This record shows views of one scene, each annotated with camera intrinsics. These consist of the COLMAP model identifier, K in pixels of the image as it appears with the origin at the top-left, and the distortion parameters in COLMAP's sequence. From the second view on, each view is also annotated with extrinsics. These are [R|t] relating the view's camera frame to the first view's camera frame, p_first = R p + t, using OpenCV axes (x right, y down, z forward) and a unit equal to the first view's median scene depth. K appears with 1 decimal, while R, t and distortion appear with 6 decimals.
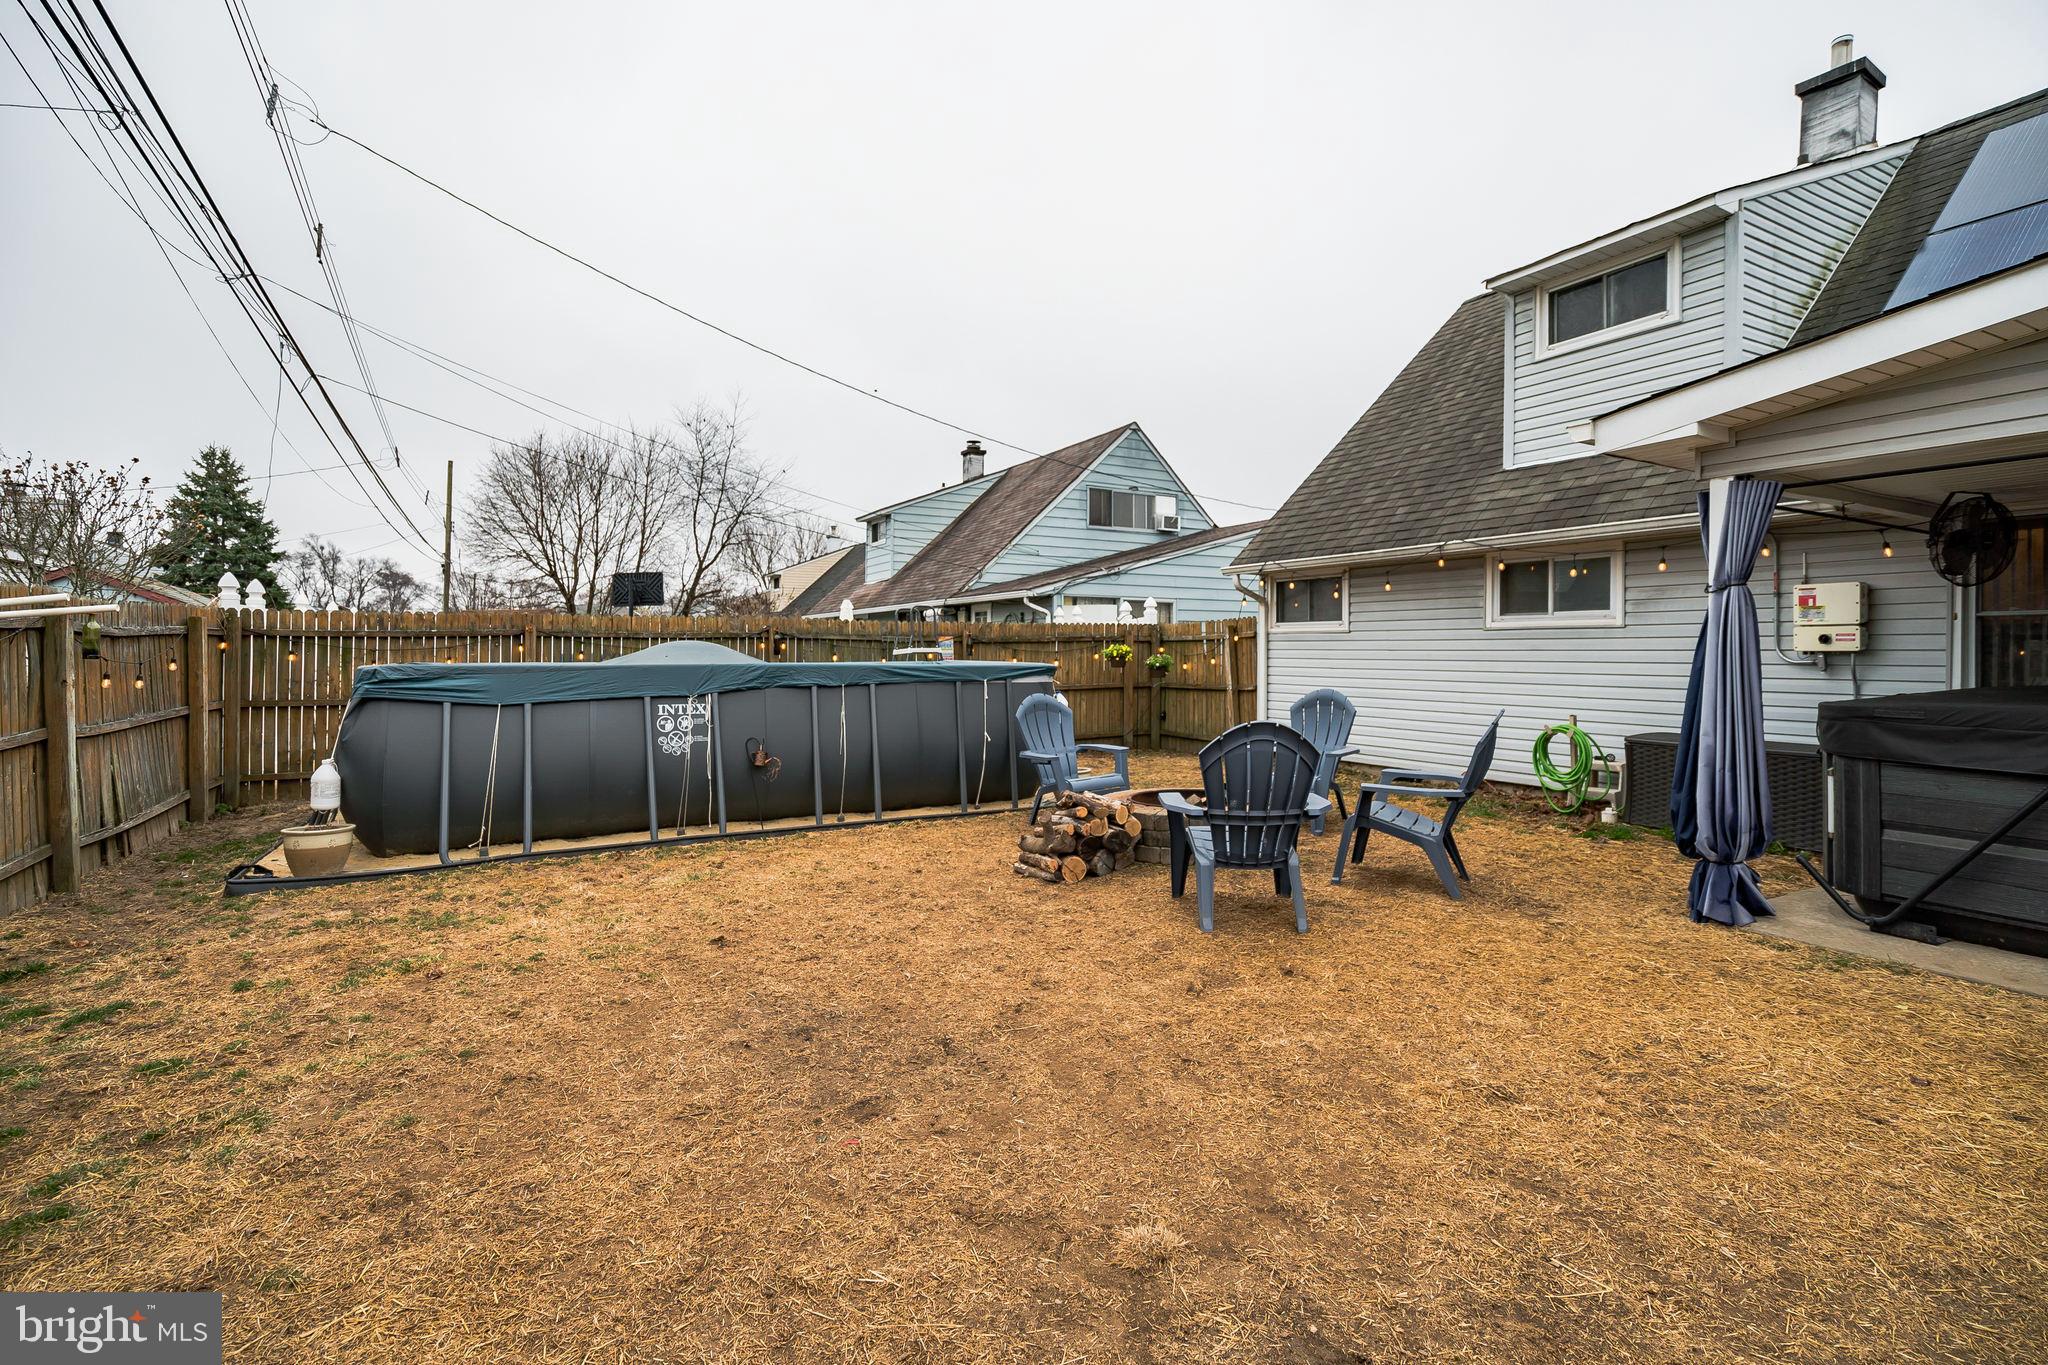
lens RADIAL K [[965.3, 0, 1025.1], [0, 965.3, 634.7], [0, 0, 1]] dist [0.001788, 0.000429]
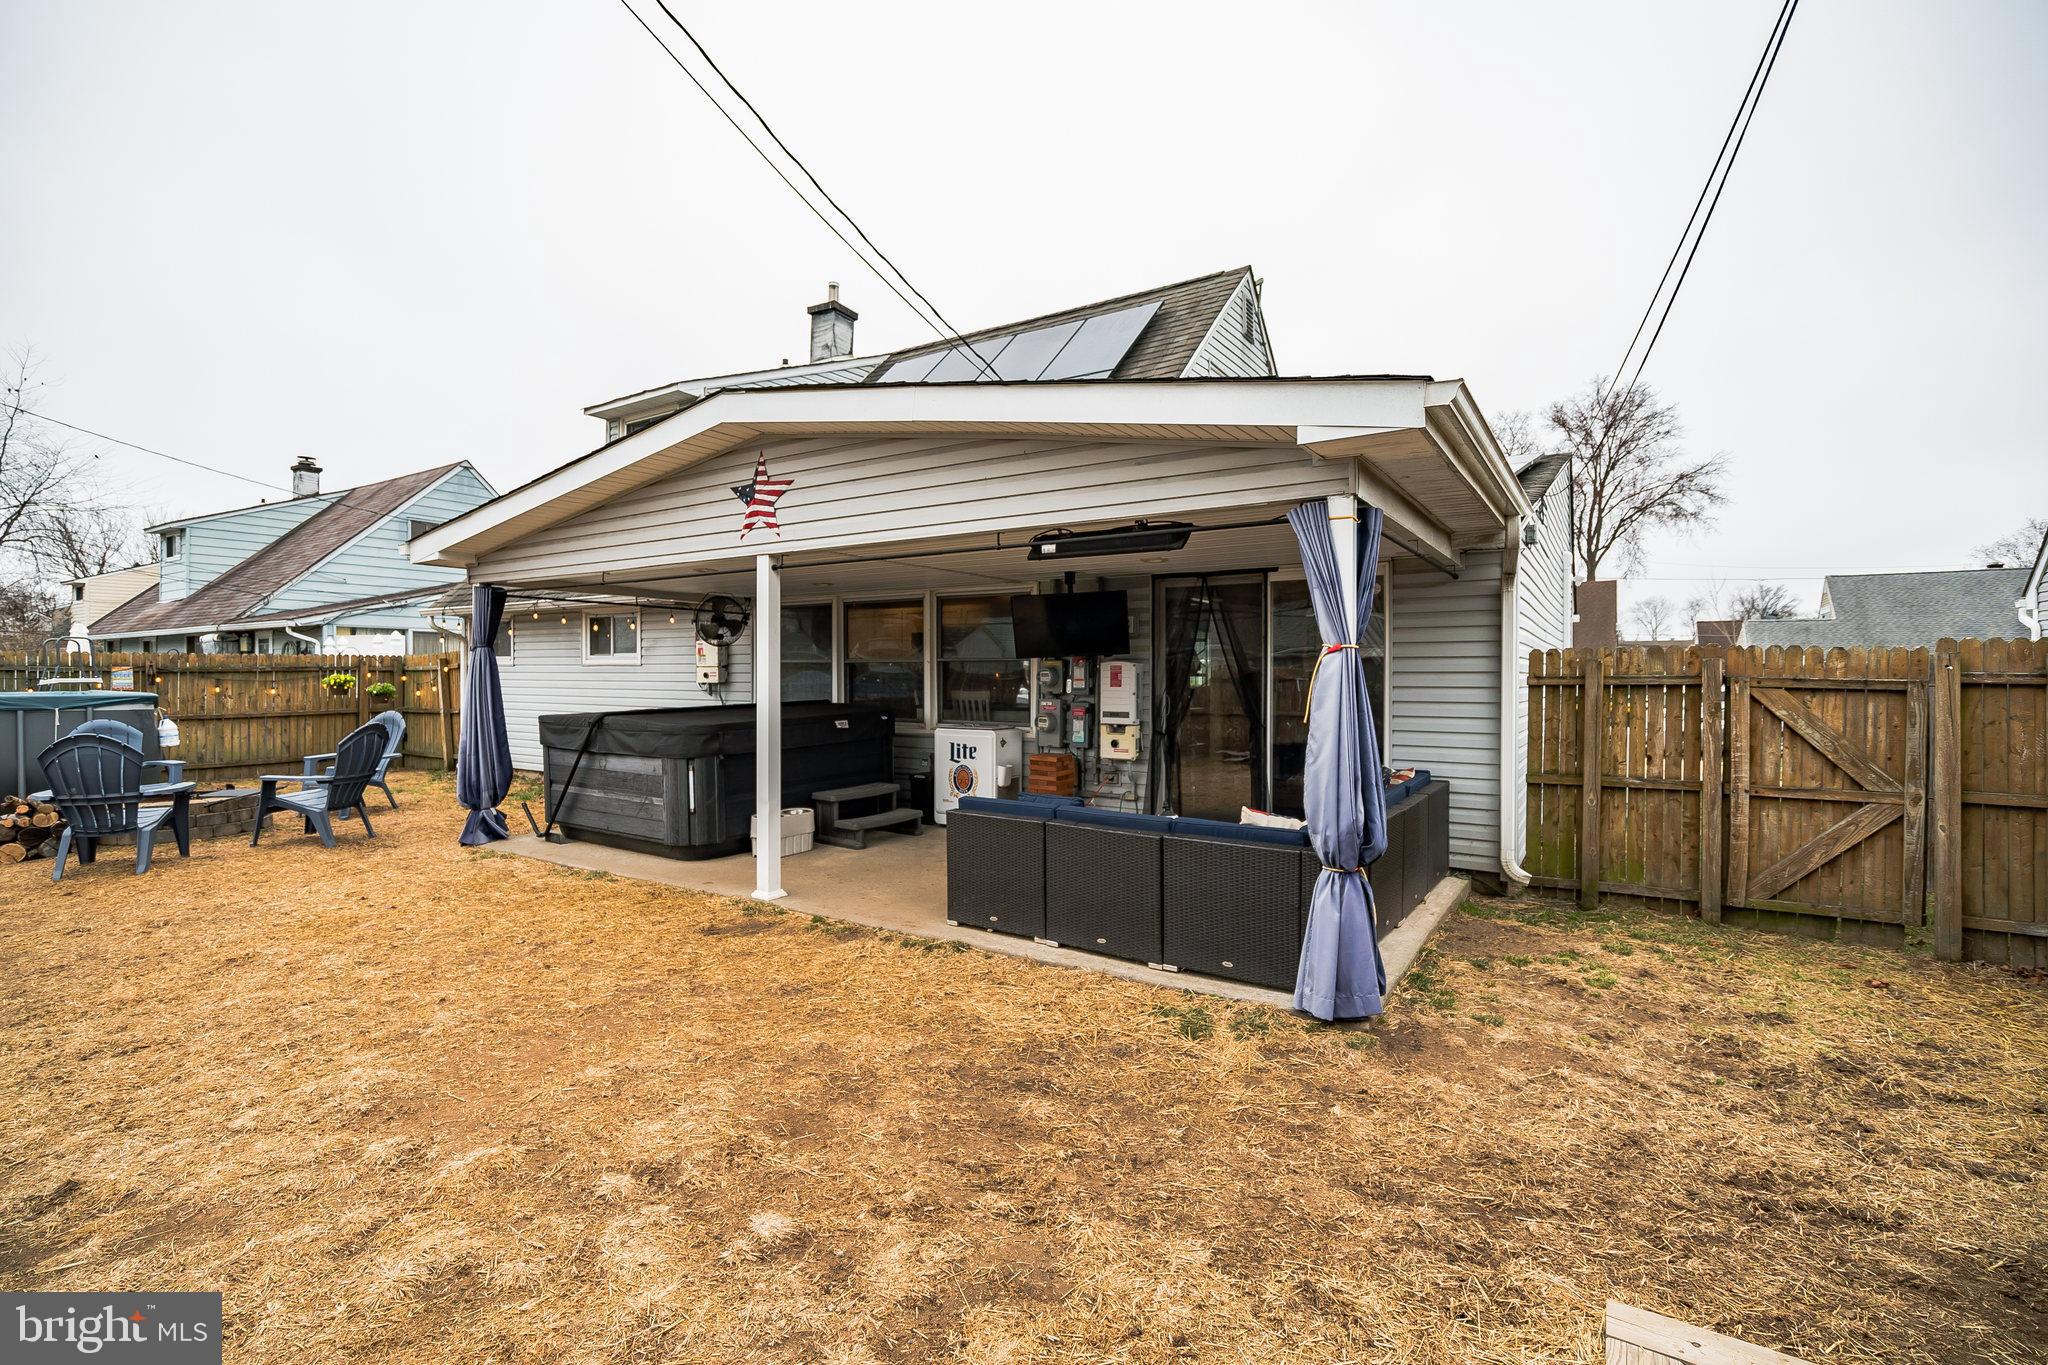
lens RADIAL K [[943.6, 0, 1019.4], [0, 943.6, 667.7], [0, 0, 1]] dist [0.000923, 0.000180]
pose [[0.882783, 0.003769, 0.469766, 0.211683], [-0.008374, 0.999935, 0.007713, -0.009416], [-0.469707, -0.010742, 0.882757, -0.248938]]
